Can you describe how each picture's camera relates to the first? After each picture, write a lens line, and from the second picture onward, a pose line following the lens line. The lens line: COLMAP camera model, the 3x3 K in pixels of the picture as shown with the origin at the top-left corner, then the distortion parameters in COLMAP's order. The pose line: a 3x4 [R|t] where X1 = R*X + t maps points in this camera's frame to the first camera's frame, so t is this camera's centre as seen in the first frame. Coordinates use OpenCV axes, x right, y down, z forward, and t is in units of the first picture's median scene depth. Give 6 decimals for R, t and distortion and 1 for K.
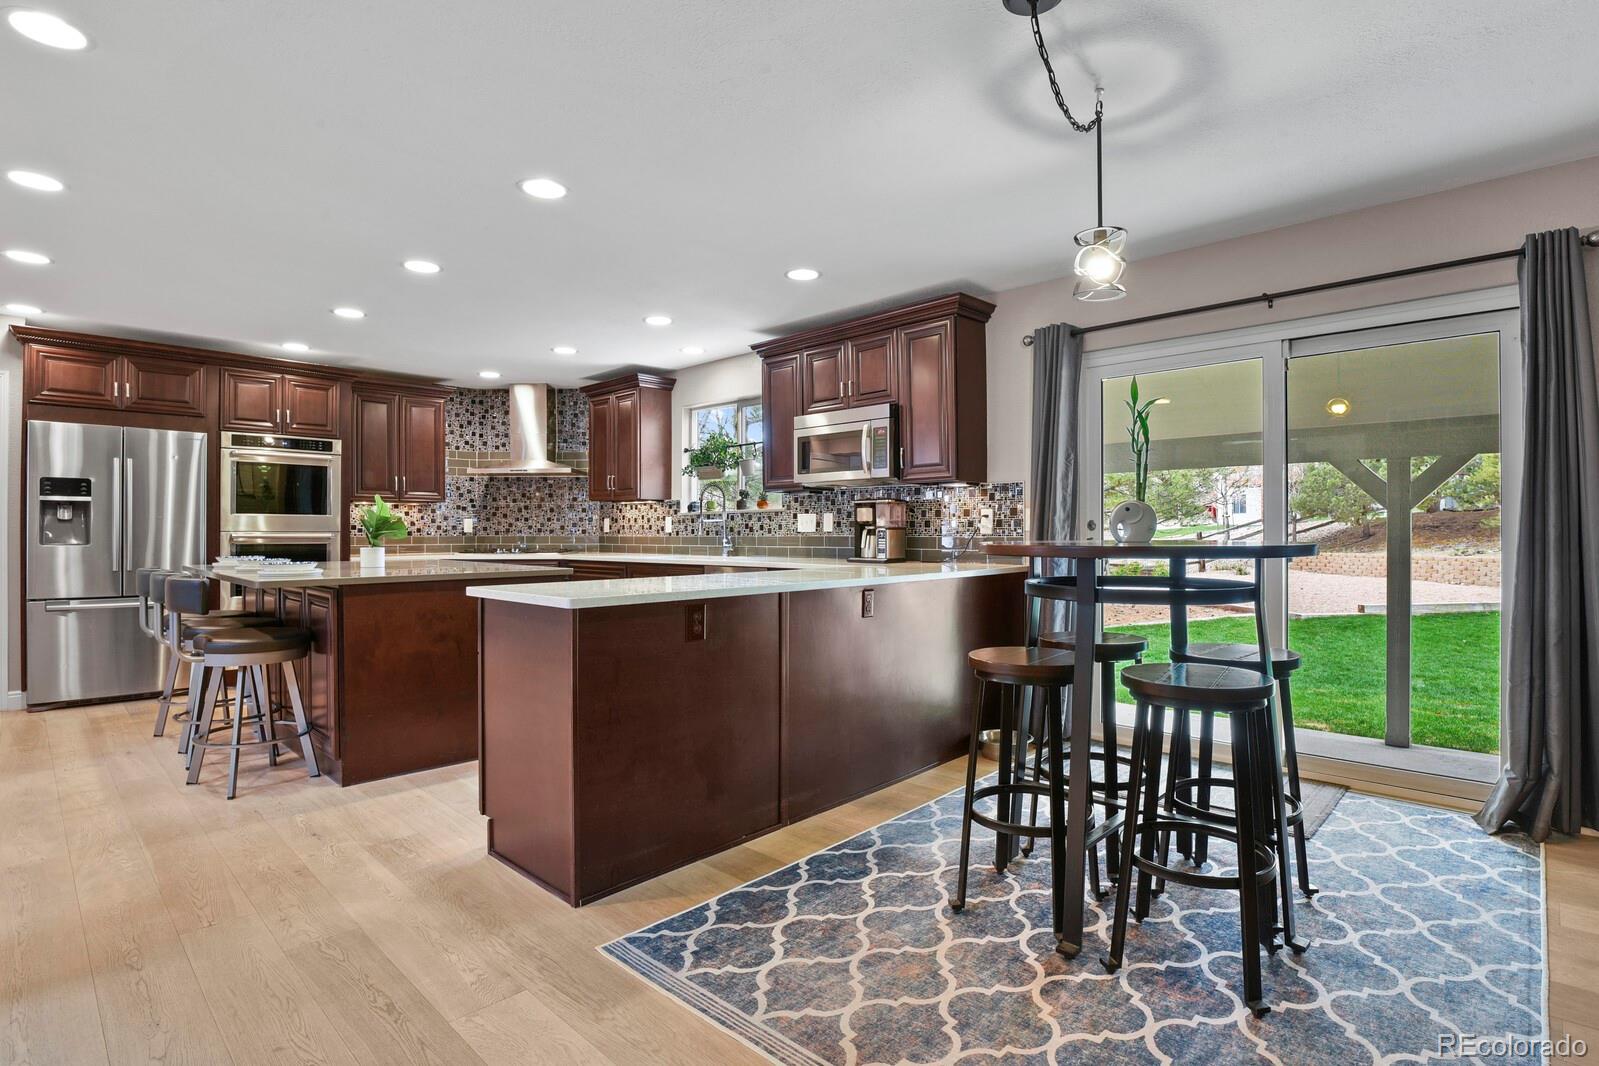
lens RADIAL K [[785.8, 0, 807.9], [0, 785.8, 536.3], [0, 0, 1]] dist [-0.023270, -0.006009]
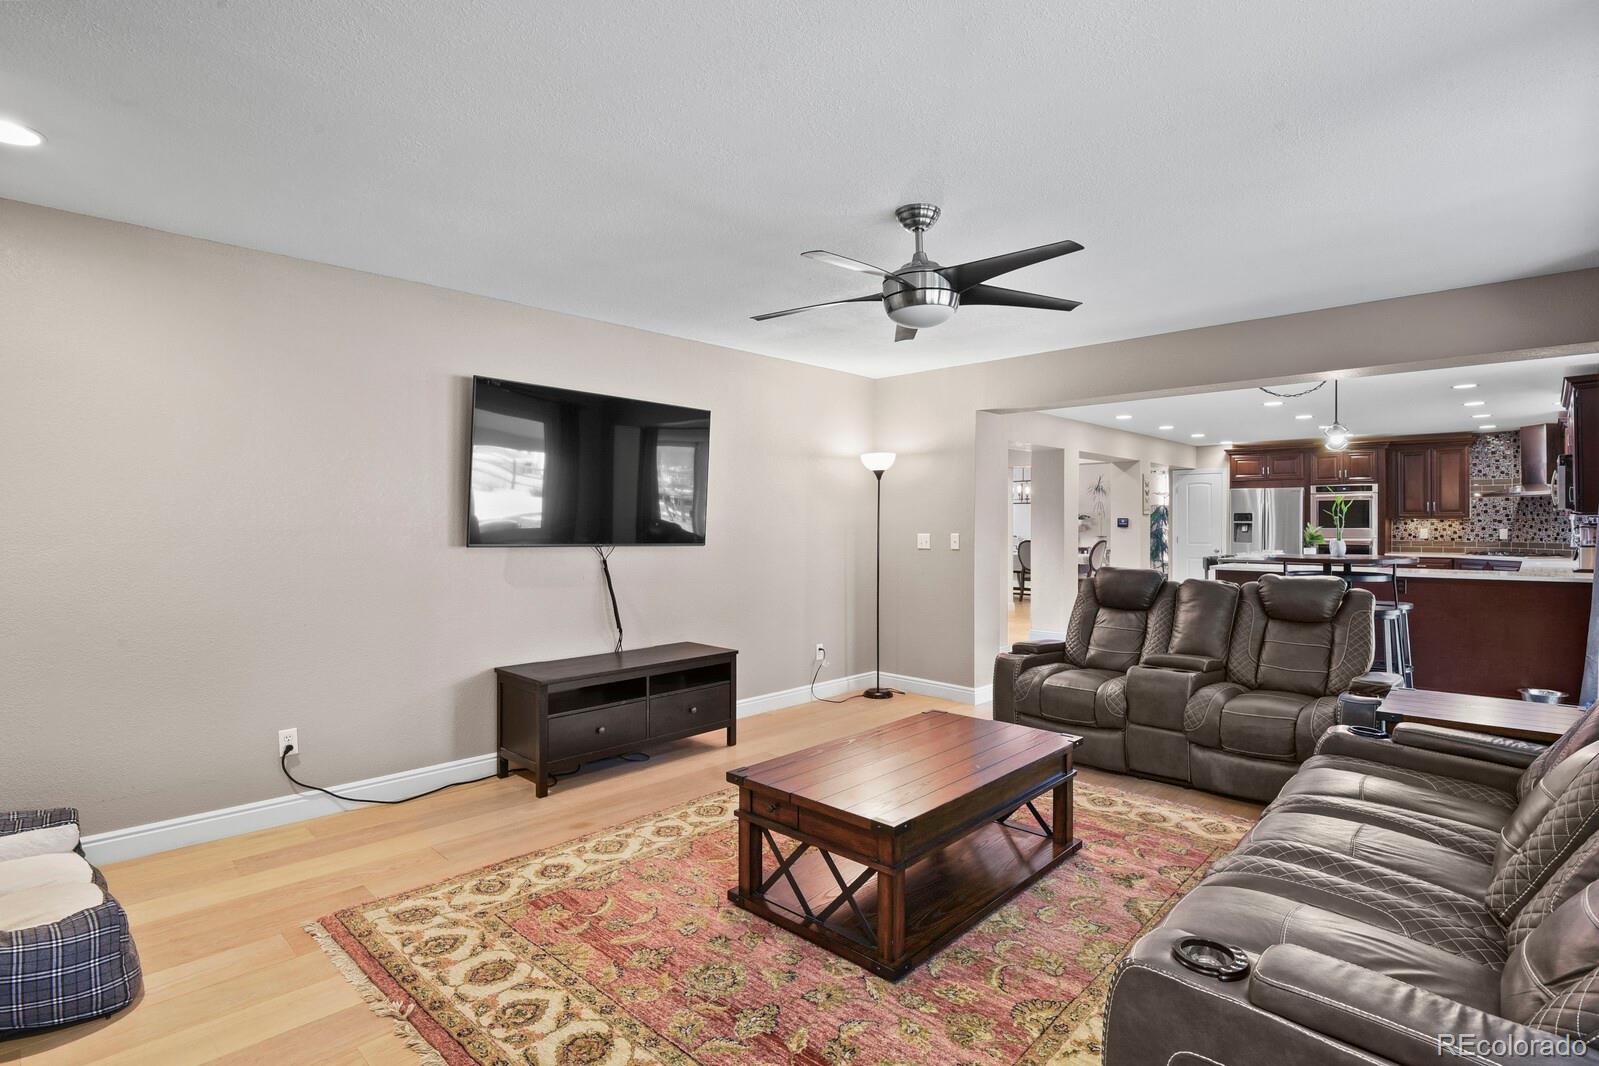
lens RADIAL K [[788.4, 0, 816.8], [0, 788.4, 523.3], [0, 0, 1]] dist [-0.011205, -0.012833]
pose [[0.011453, 0.002008, -0.999932, 1.092857], [-0.004811, 0.999987, 0.001953, -0.035950], [0.999923, 0.004788, 0.011462, -0.239779]]
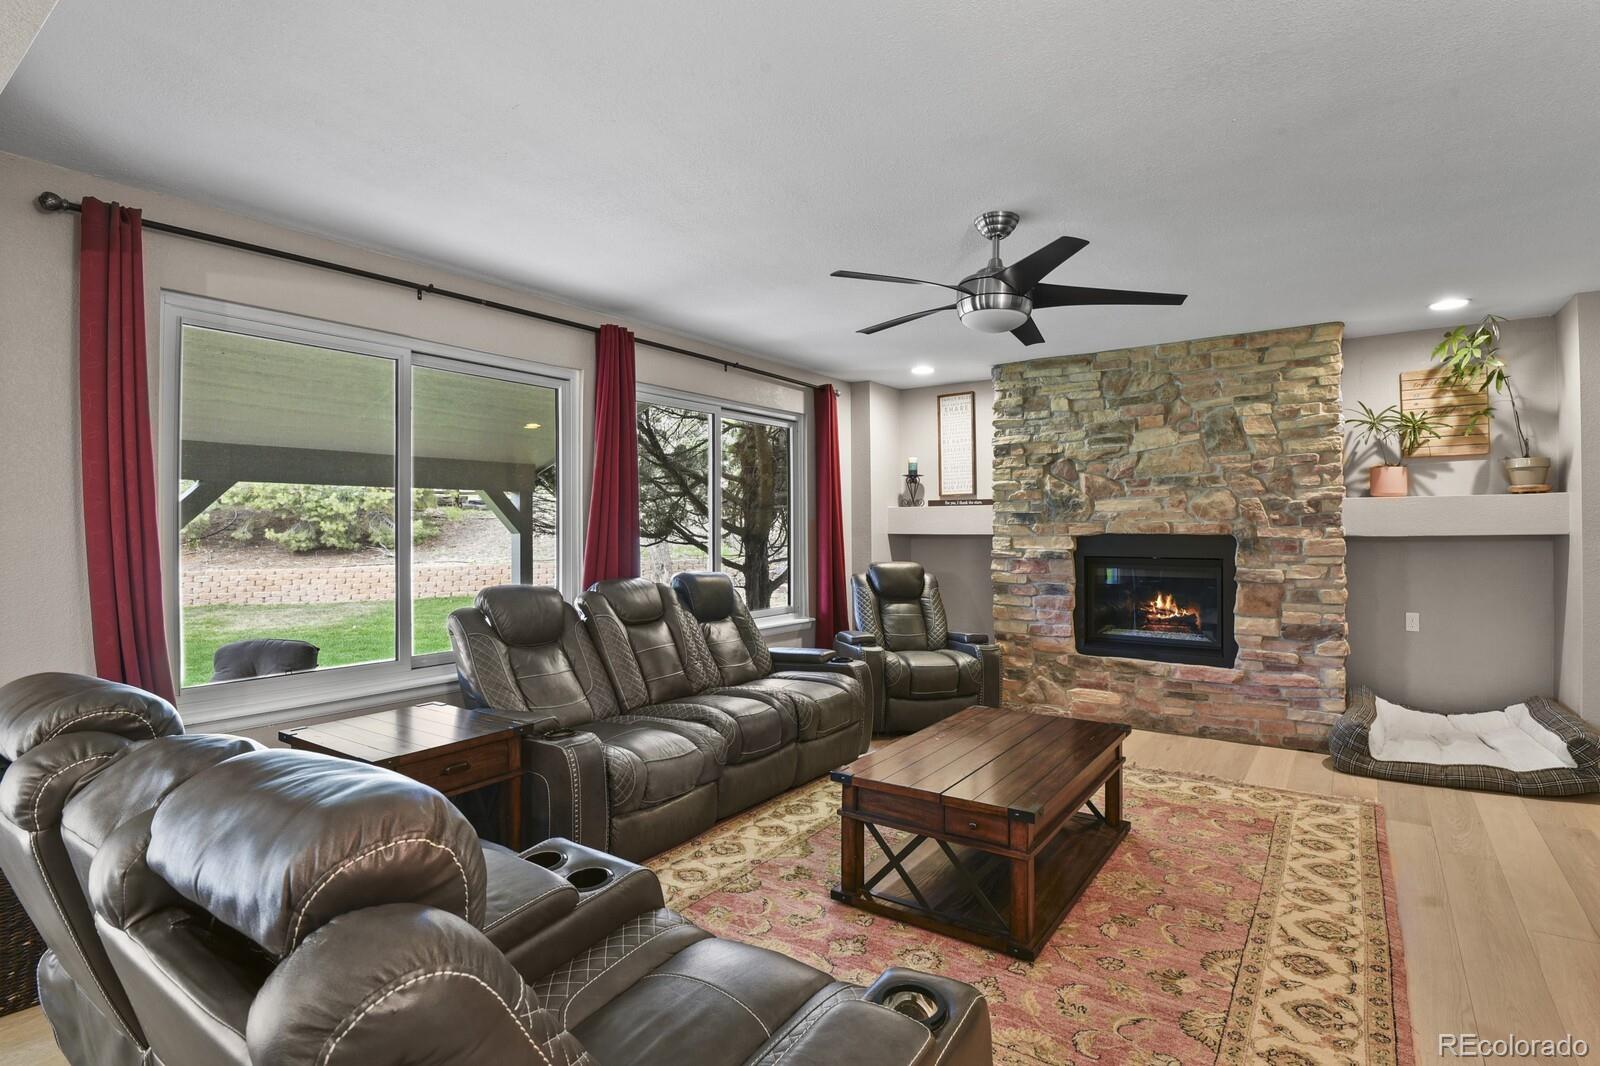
lens RADIAL K [[789.3, 0, 804.2], [0, 789.3, 525.0], [0, 0, 1]] dist [-0.022632, -0.005969]
pose [[-0.144114, 0.005860, 0.989544, 0.120808], [0.006469, 0.999967, -0.004980, -0.033435], [-0.989540, 0.005683, -0.144147, 0.024194]]
